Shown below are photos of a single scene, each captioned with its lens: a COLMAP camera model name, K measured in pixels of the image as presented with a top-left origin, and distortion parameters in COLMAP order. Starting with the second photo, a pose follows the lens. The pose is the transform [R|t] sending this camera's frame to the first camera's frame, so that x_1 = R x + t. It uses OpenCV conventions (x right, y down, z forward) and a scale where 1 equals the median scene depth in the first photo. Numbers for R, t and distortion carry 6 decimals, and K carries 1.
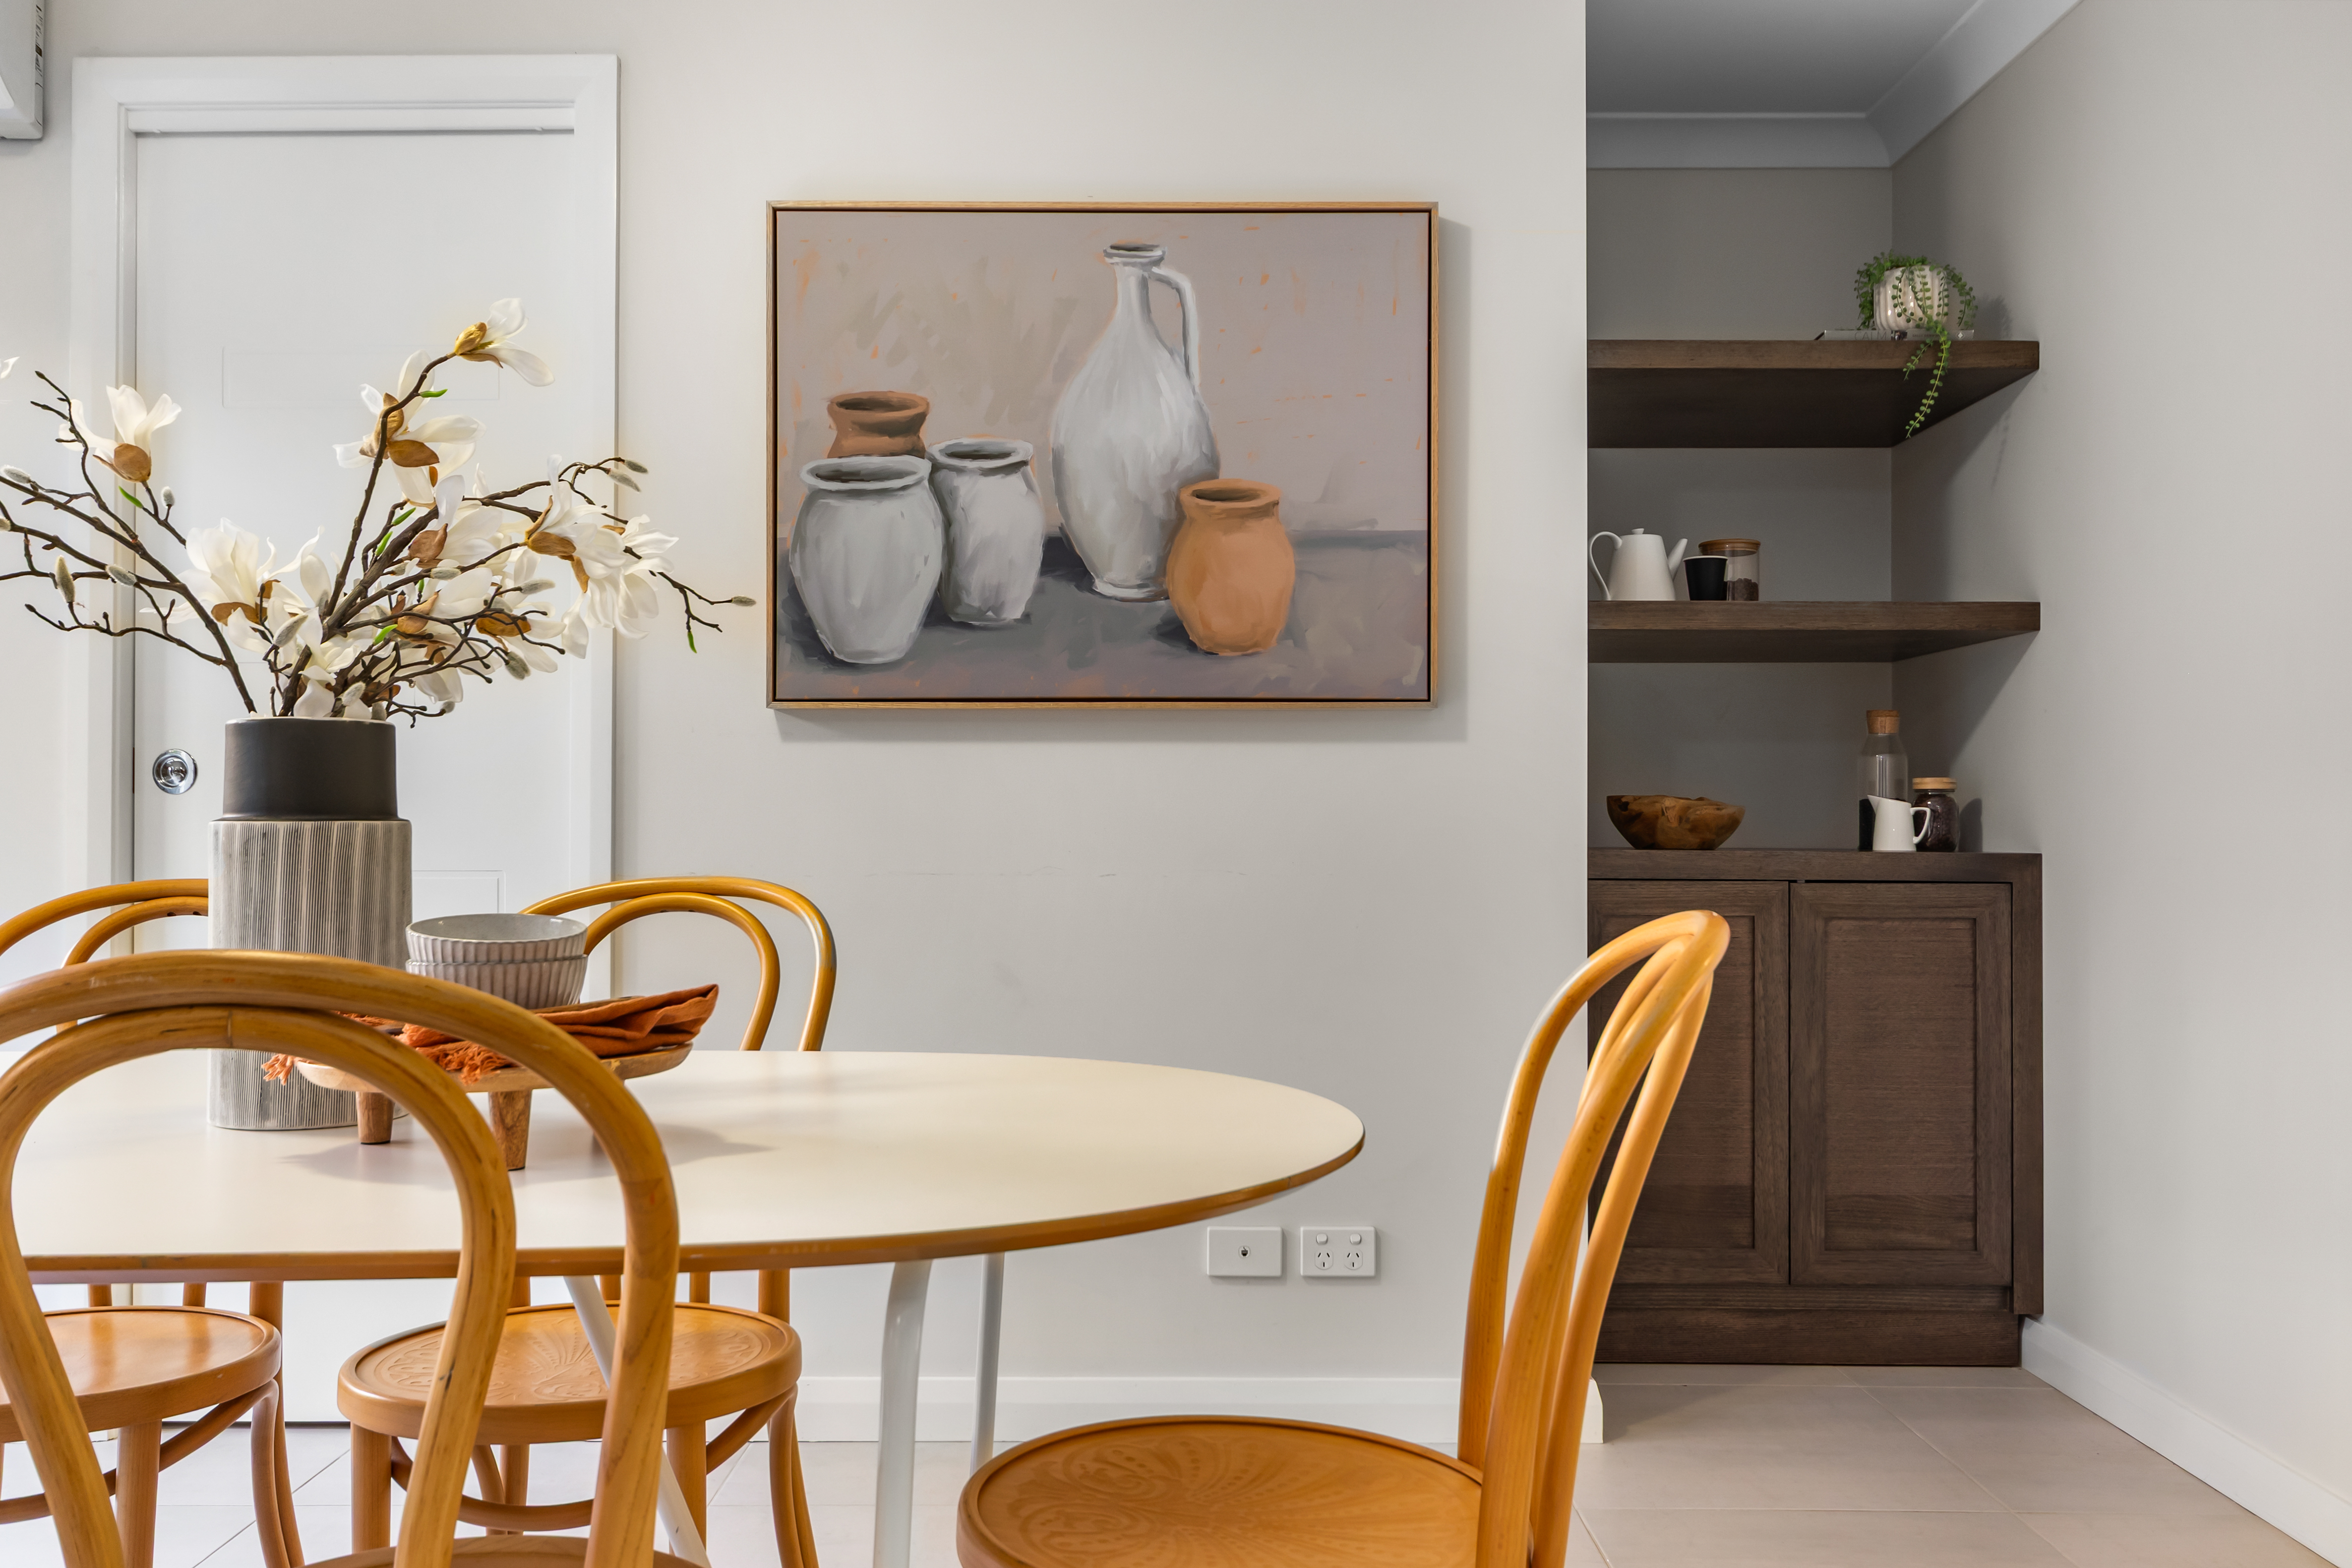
lens RADIAL K [[1975.5, 0, 1176.5], [0, 1975.5, 808.4], [0, 0, 1]] dist [-0.010497, 0.010435]
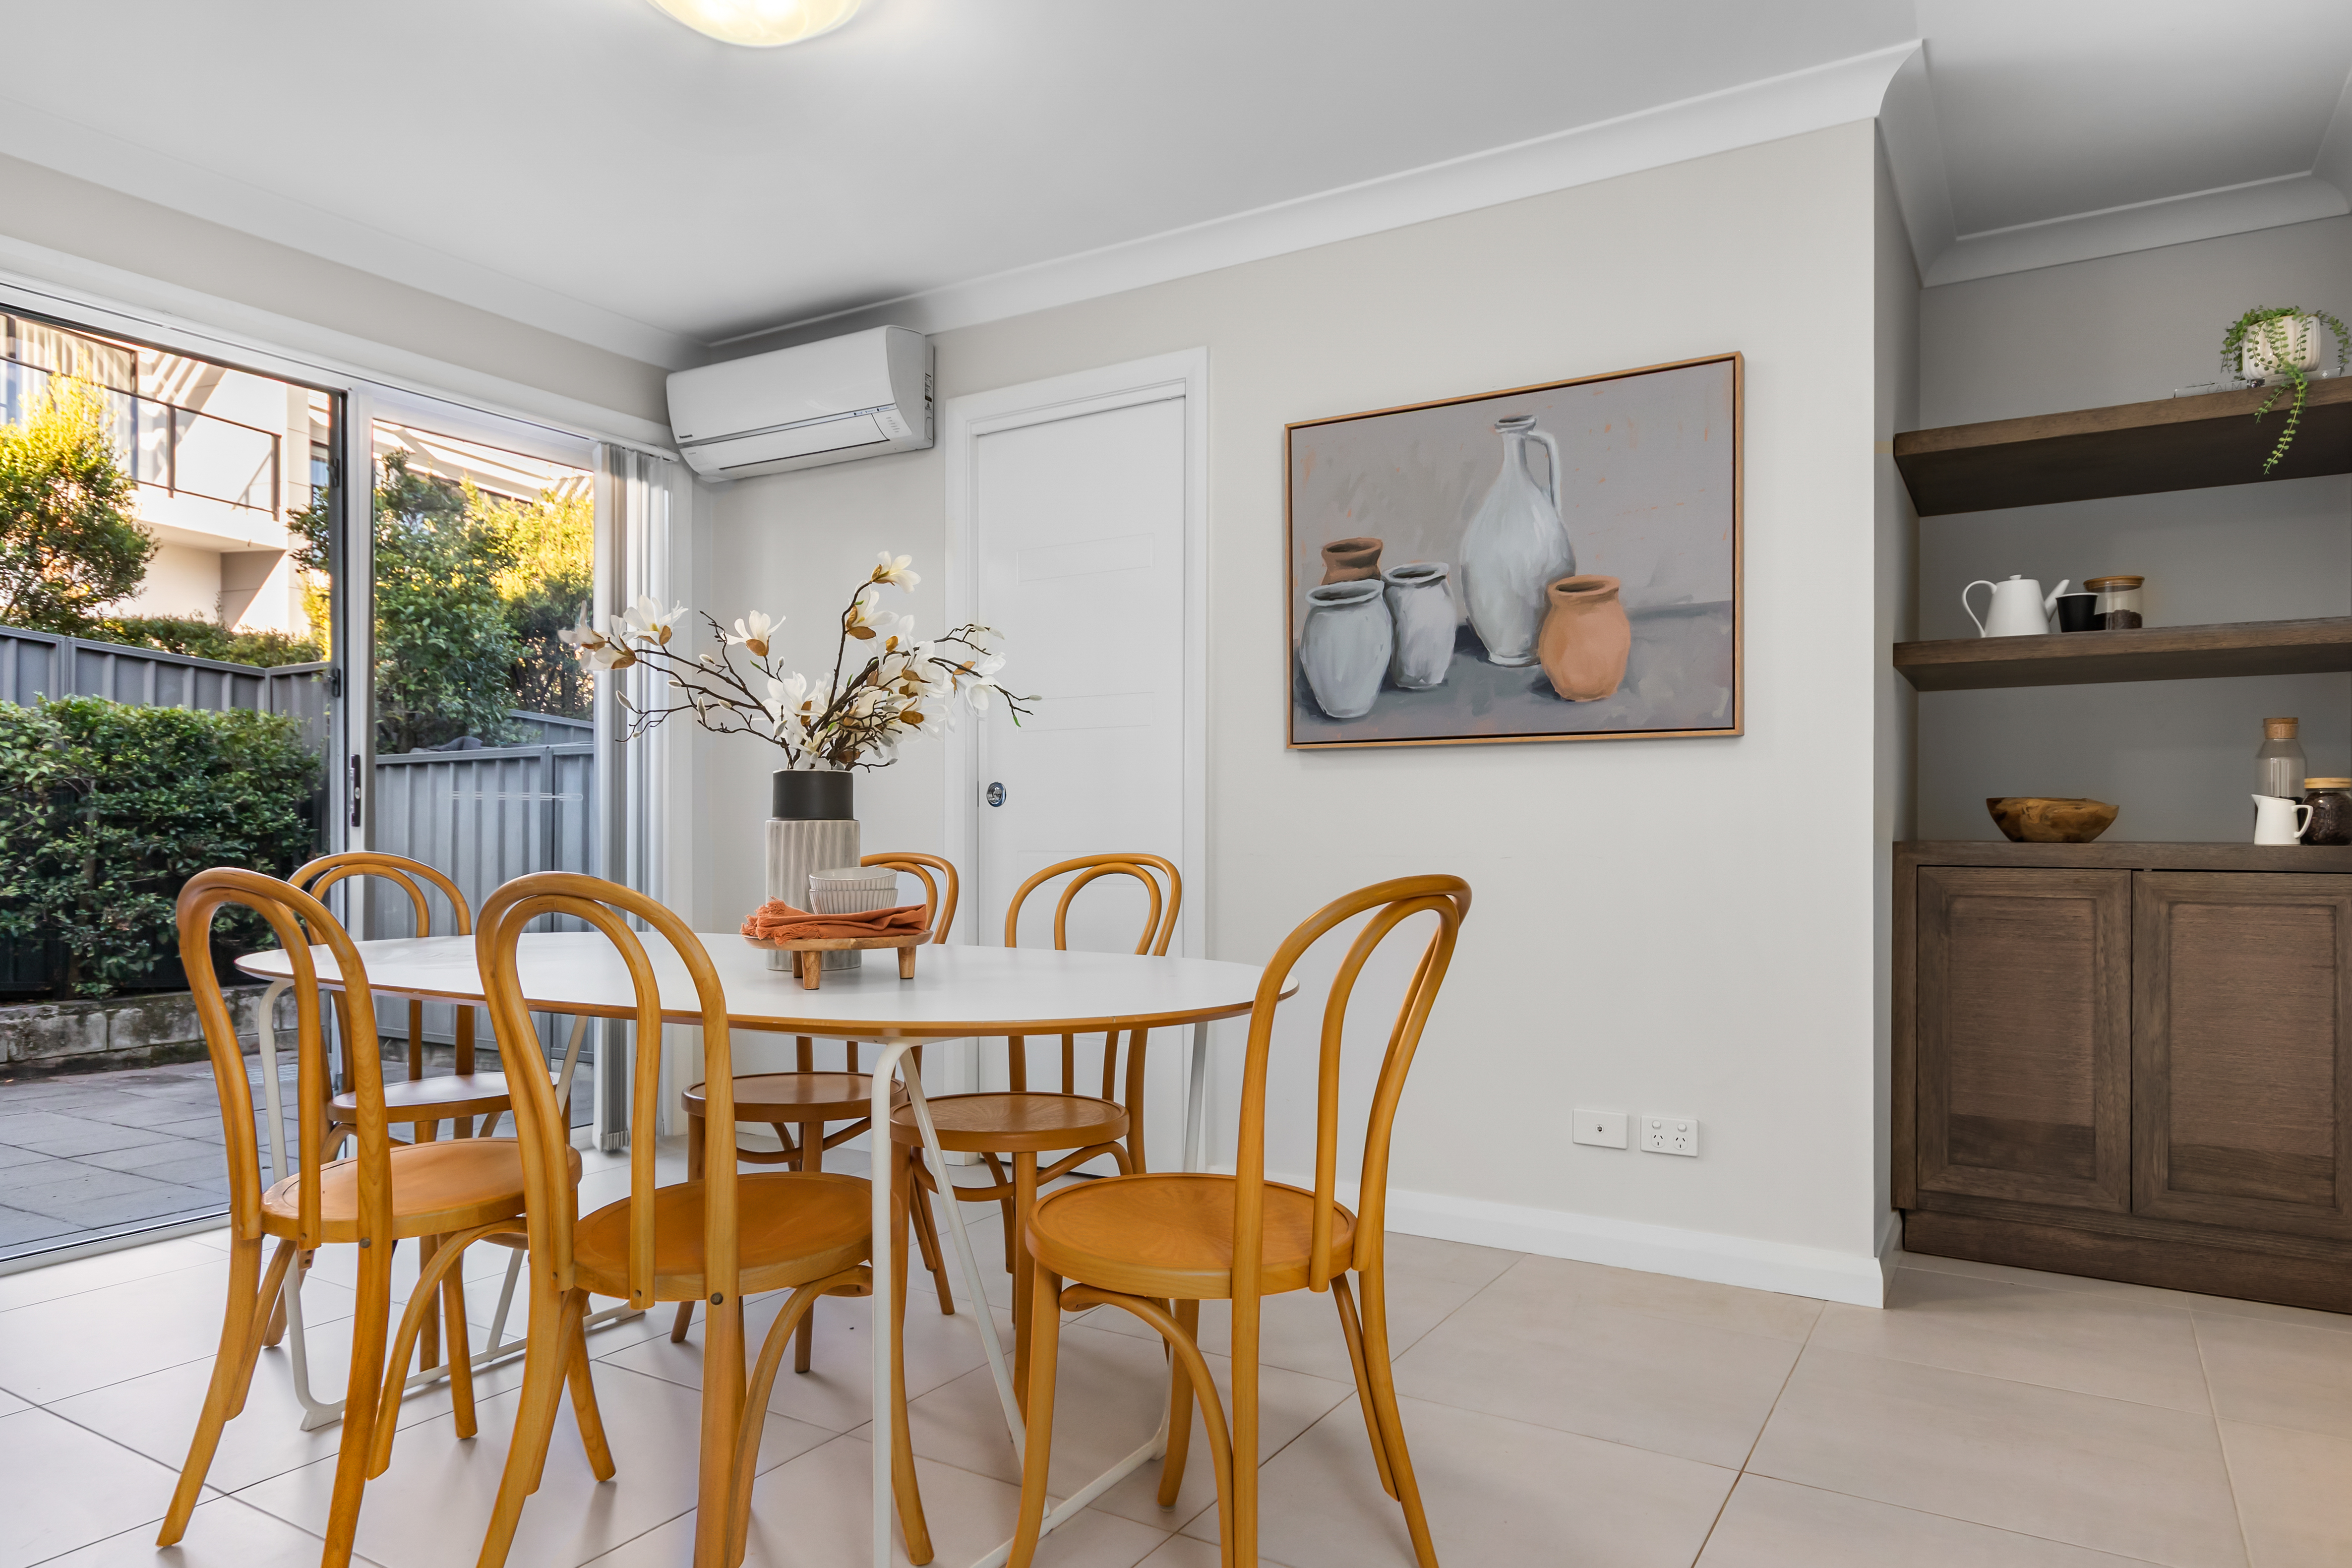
lens RADIAL K [[1464.3, 0, 1161.4], [0, 1464.3, 829.1], [0, 0, 1]] dist [-0.000545, 0.002316]
pose [[0.851977, -0.000830, -0.523579, 0.312584], [0.006577, 0.999937, 0.009117, 0.001566], [0.523538, -0.011211, 0.851928, -0.041542]]
